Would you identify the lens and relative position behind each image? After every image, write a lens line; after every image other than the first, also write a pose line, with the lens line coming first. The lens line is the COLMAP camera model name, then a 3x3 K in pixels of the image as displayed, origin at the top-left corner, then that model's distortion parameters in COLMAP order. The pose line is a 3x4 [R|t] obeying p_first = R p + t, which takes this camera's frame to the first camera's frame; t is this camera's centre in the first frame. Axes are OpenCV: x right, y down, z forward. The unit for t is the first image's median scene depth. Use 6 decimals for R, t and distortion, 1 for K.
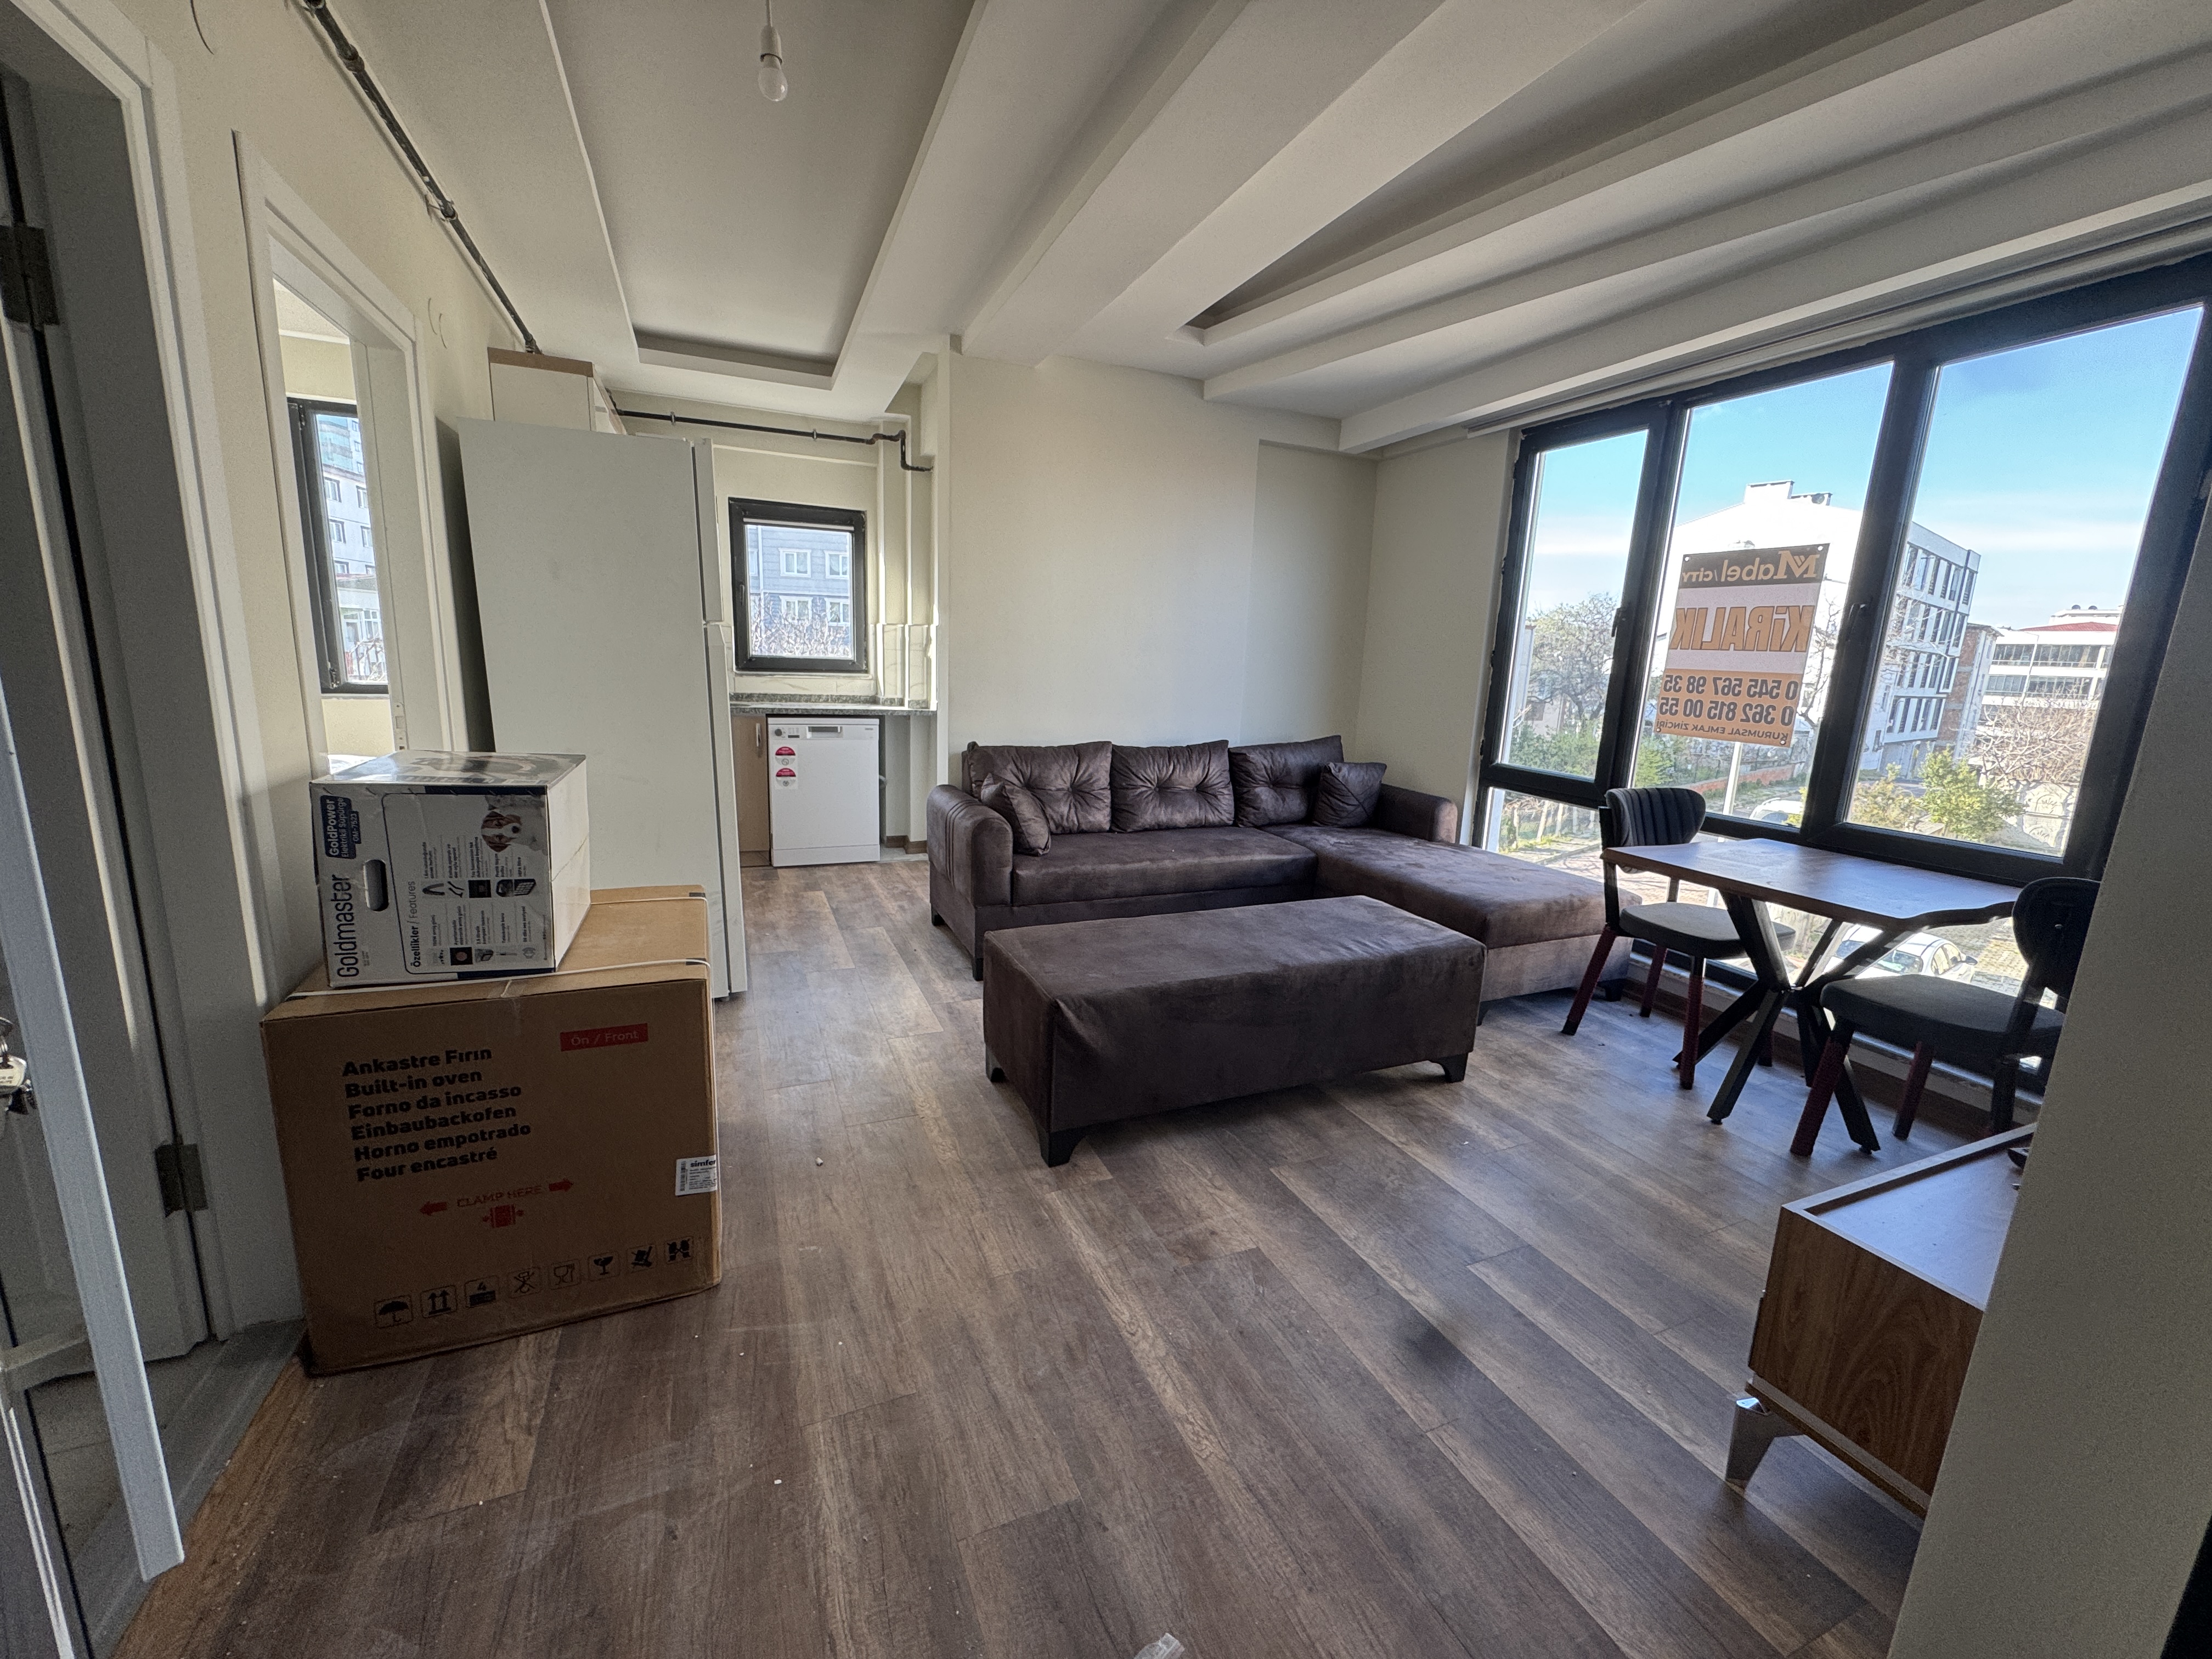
lens RADIAL K [[884.9, 0, 1100.6], [0, 884.9, 829.5], [0, 0, 1]] dist [-0.001733, -0.000683]
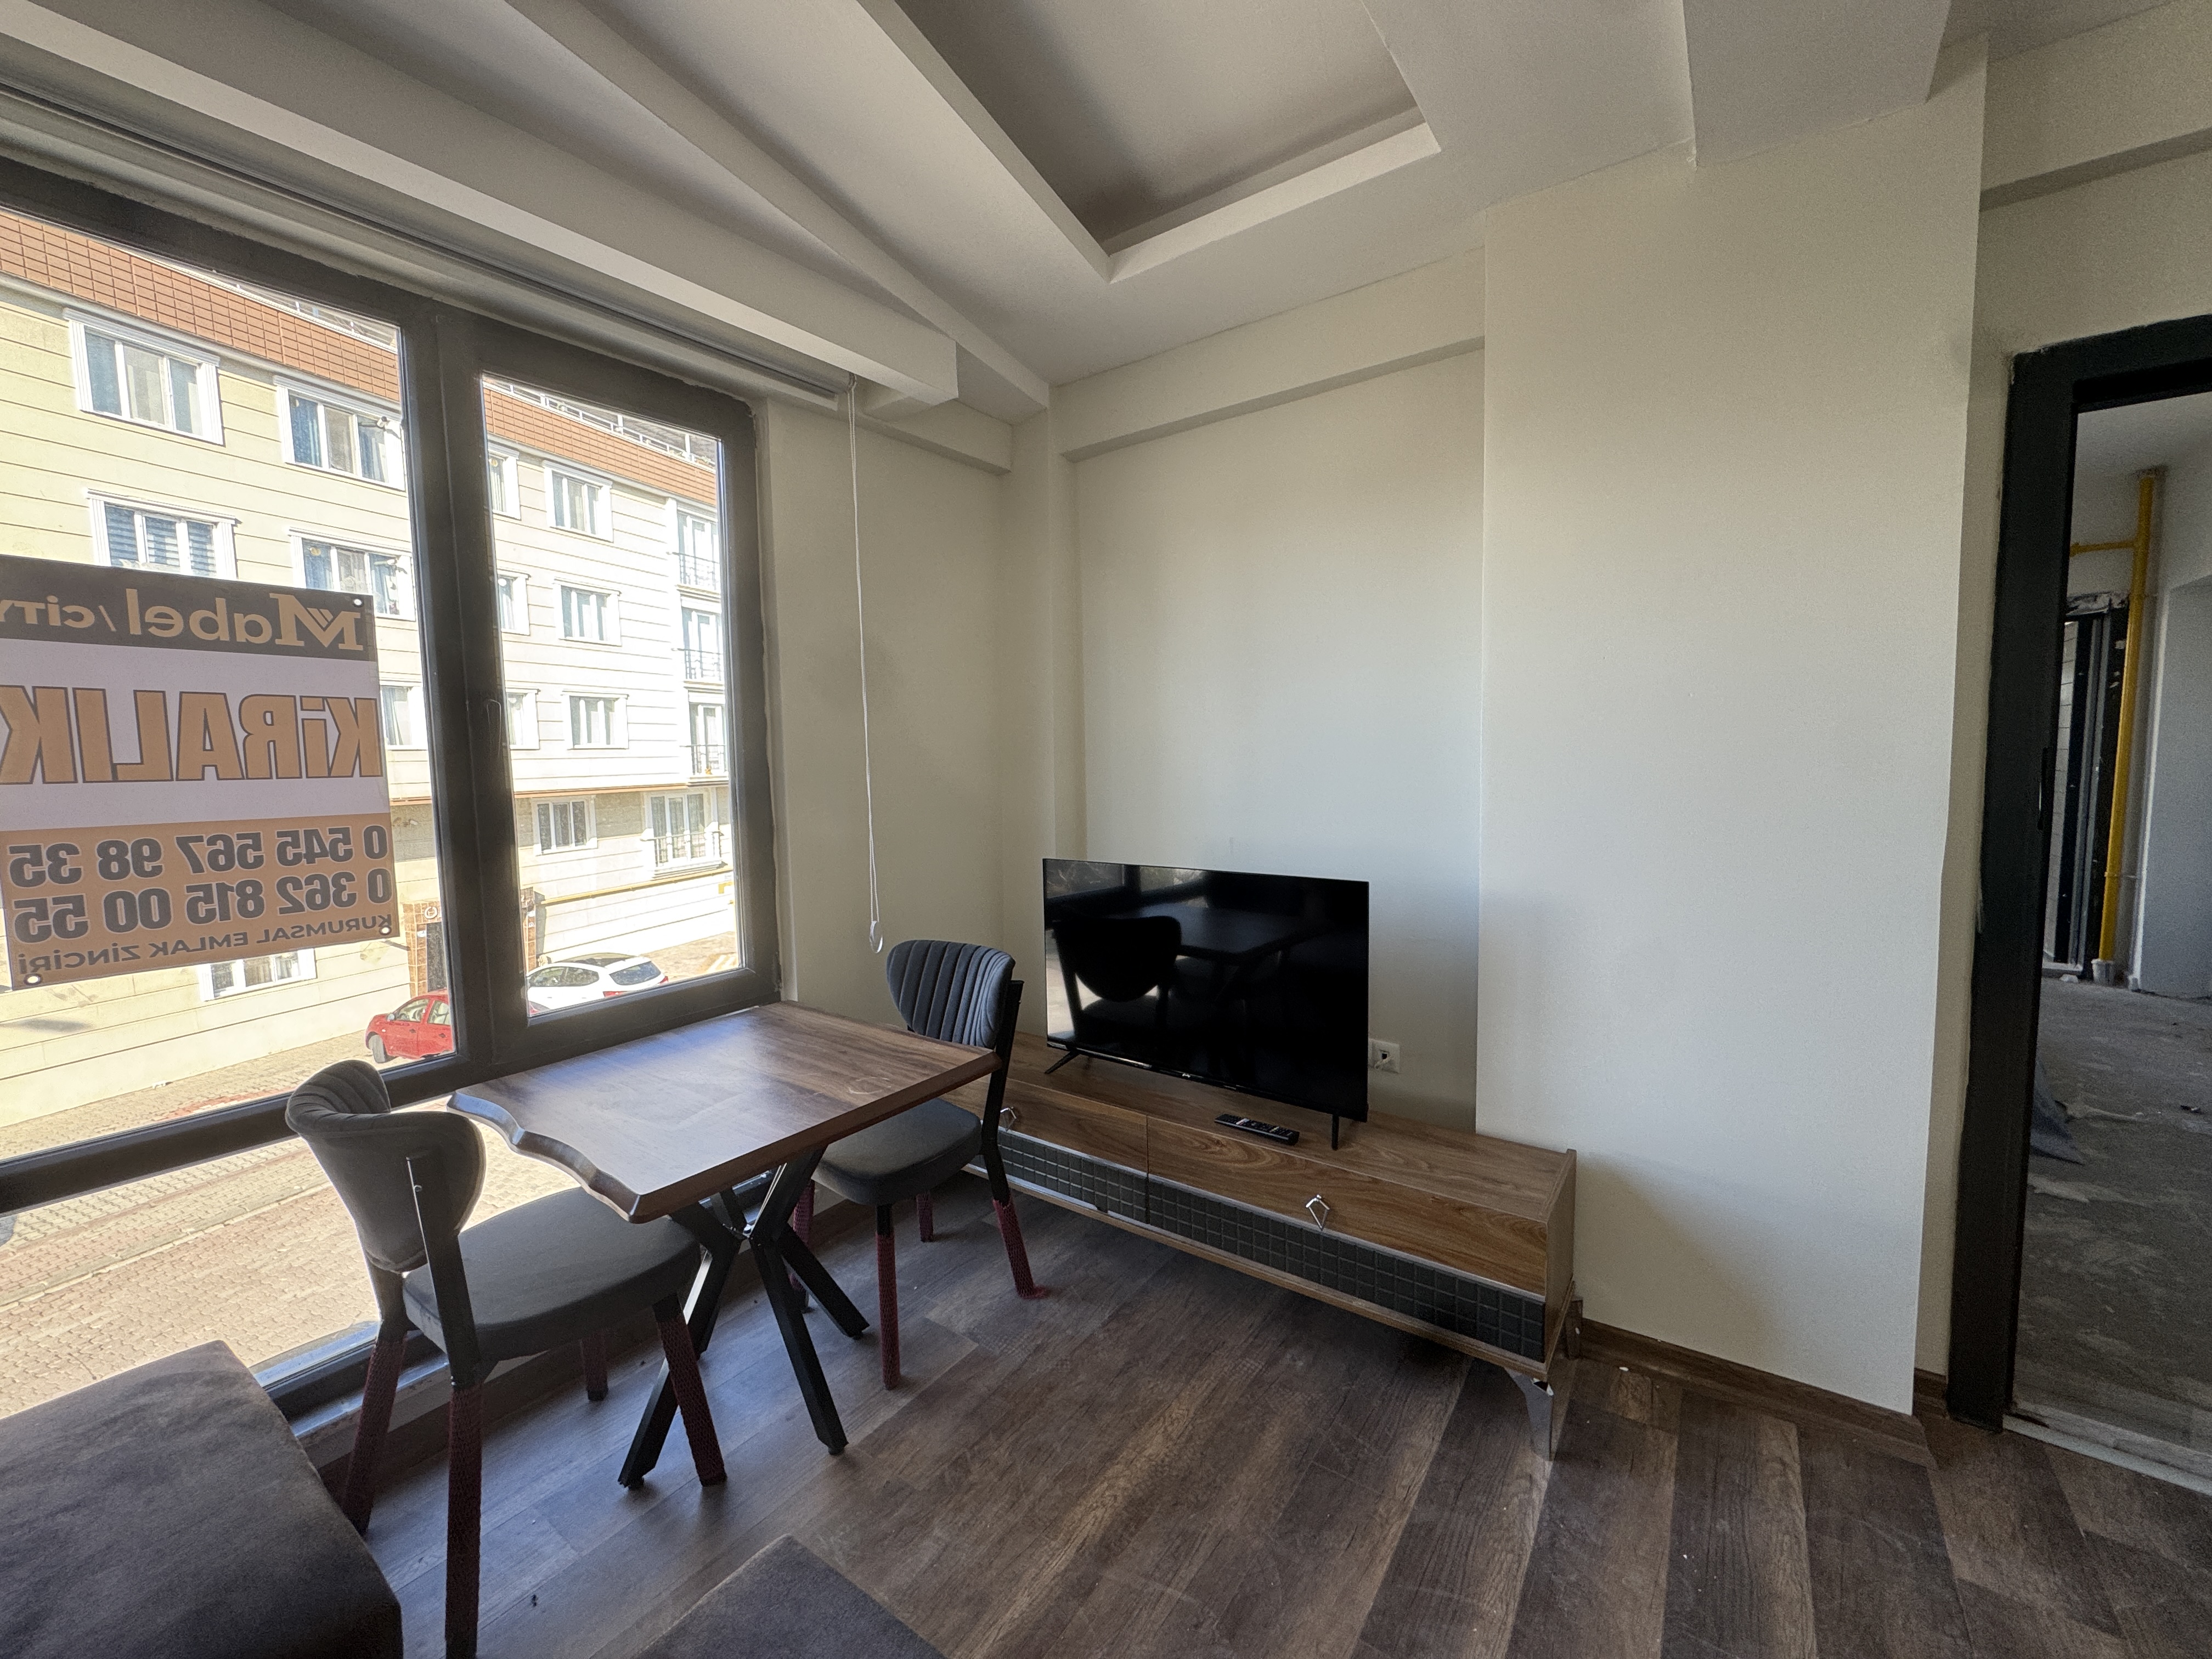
lens RADIAL K [[884.9, 0, 1100.5], [0, 884.9, 831.3], [0, 0, 1]] dist [-0.001733, -0.000683]
pose [[-0.524865, -0.084325, 0.846998, 0.040527], [0.183271, 0.960546, 0.209198, -0.169183], [-0.831221, 0.265031, -0.488703, 0.757428]]
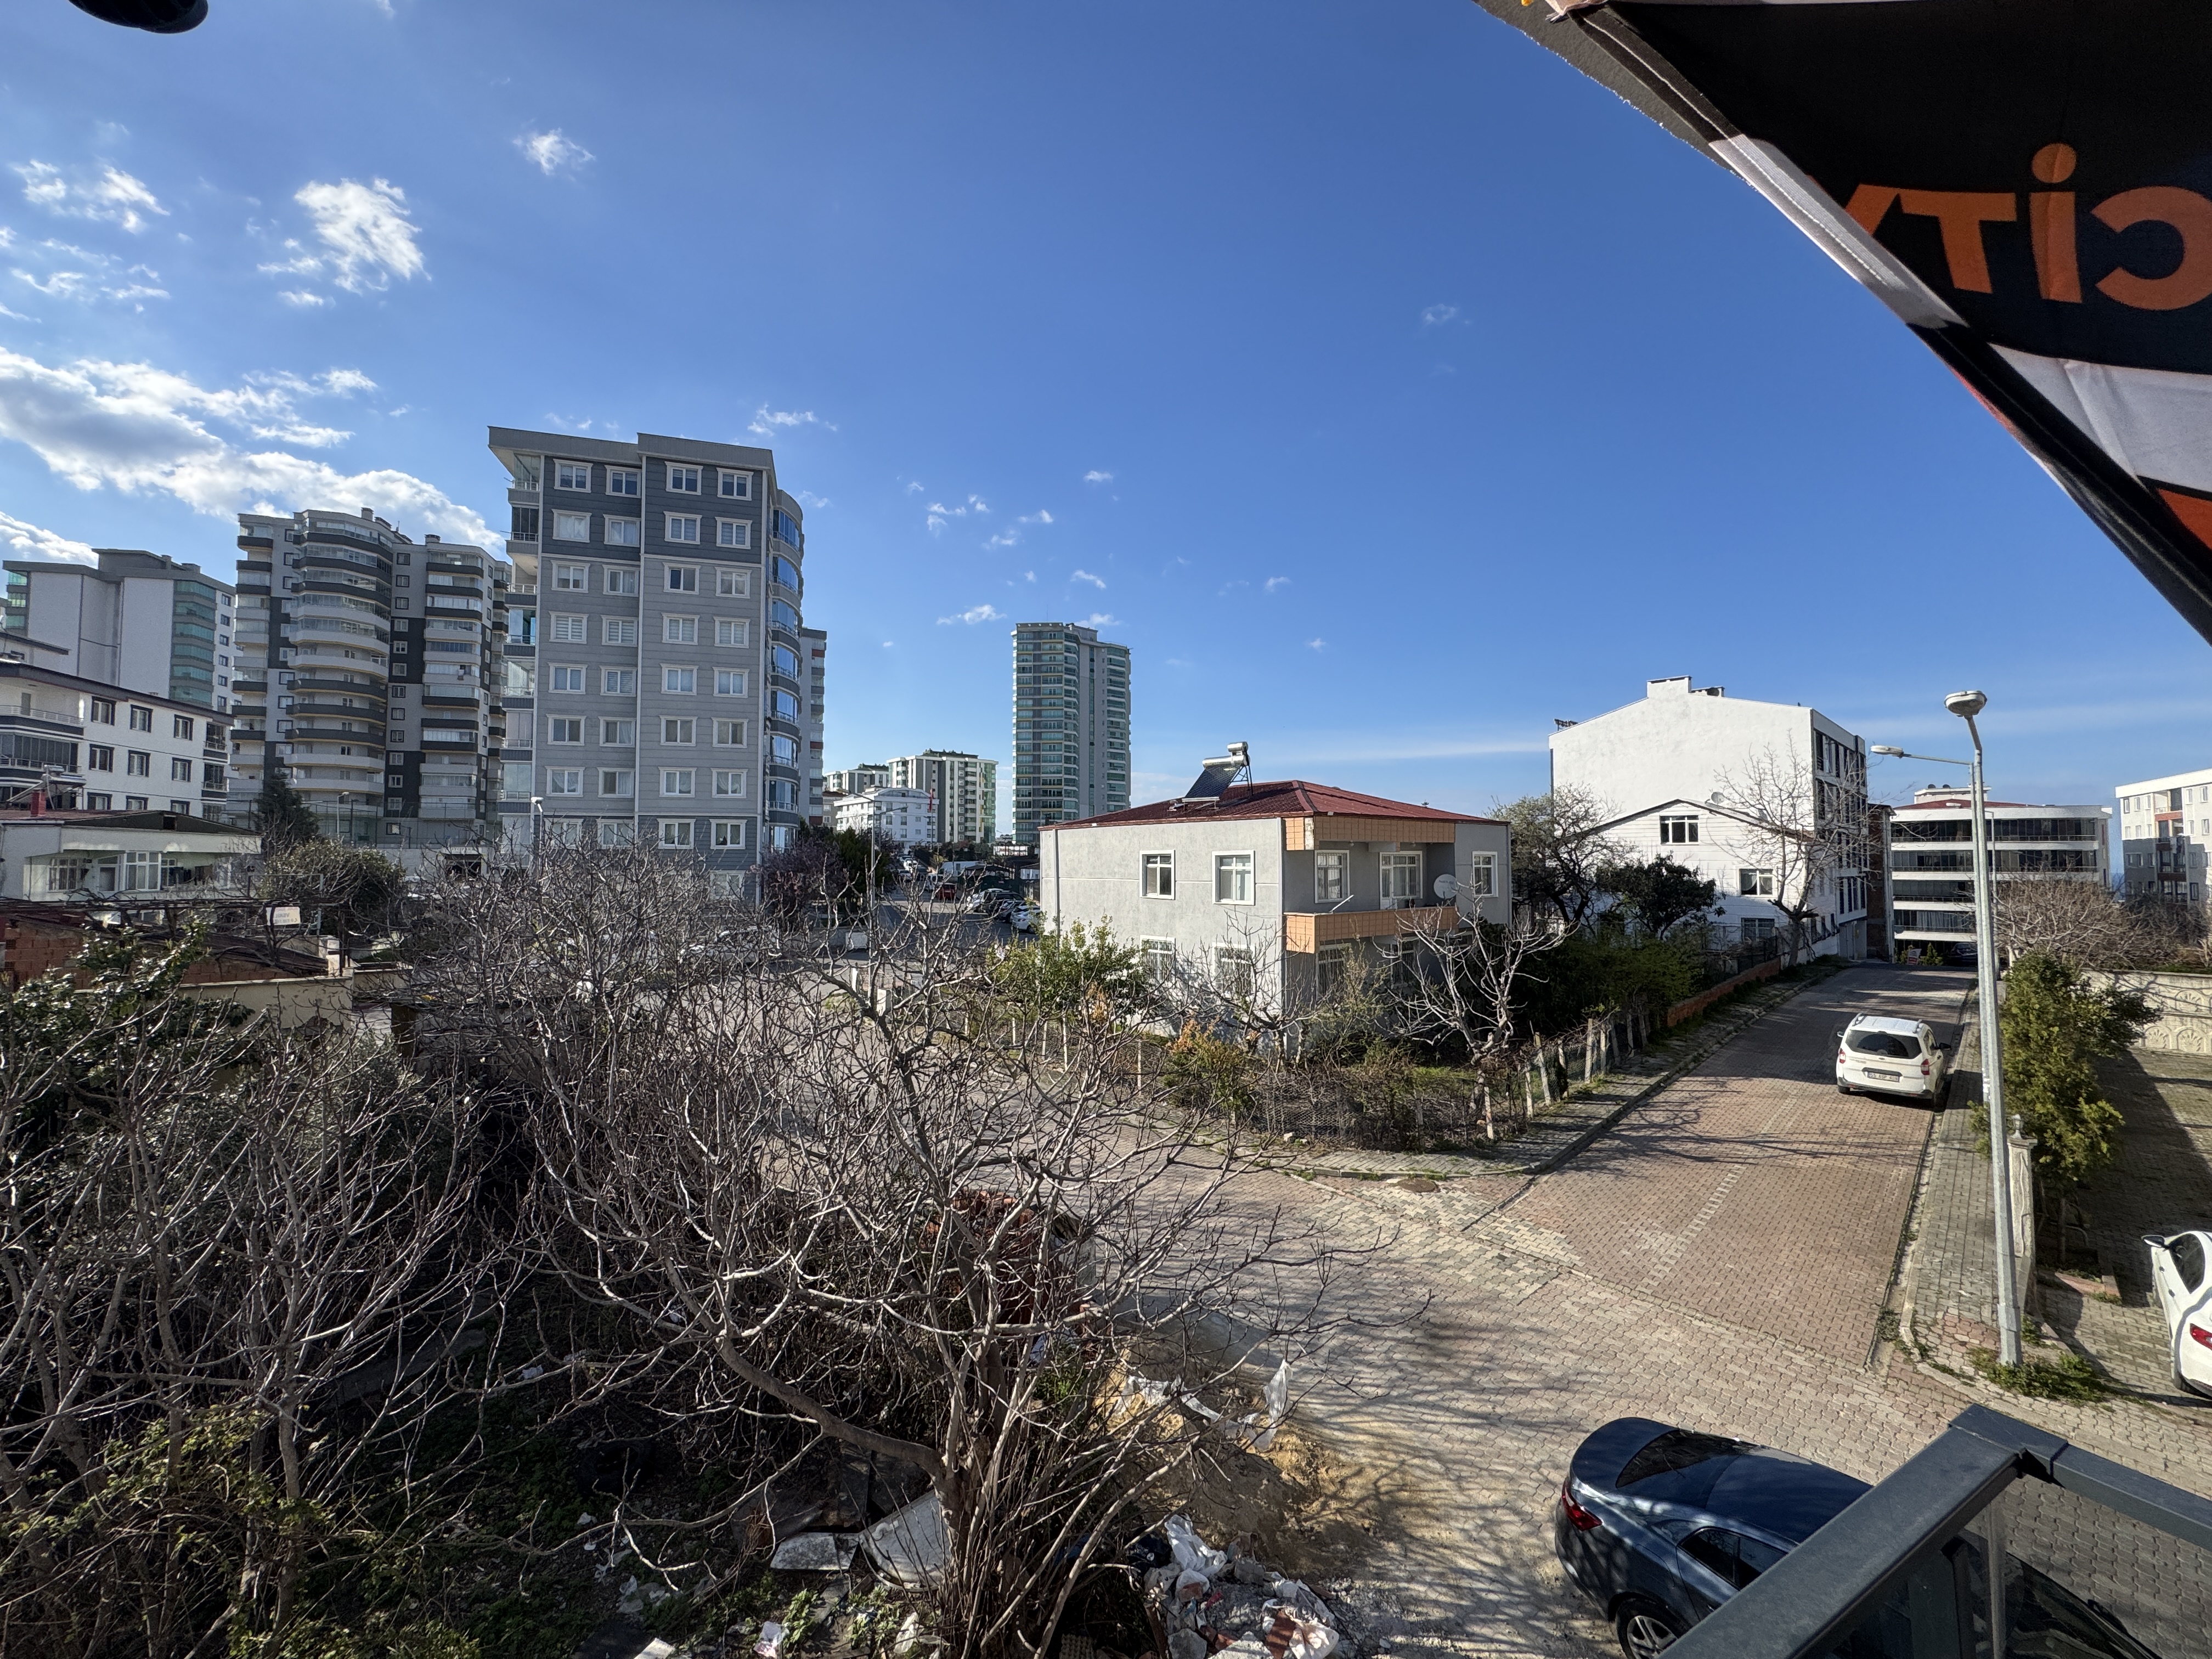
lens RADIAL K [[884.9, 0, 1109.1], [0, 884.9, 823.2], [0, 0, 1]] dist [-0.001733, -0.000683]
pose [[0.993691, -0.034995, 0.106551, -0.060608], [0.059289, 0.970373, -0.234224, -0.391860], [-0.095198, 0.239064, 0.966326, 1.625815]]
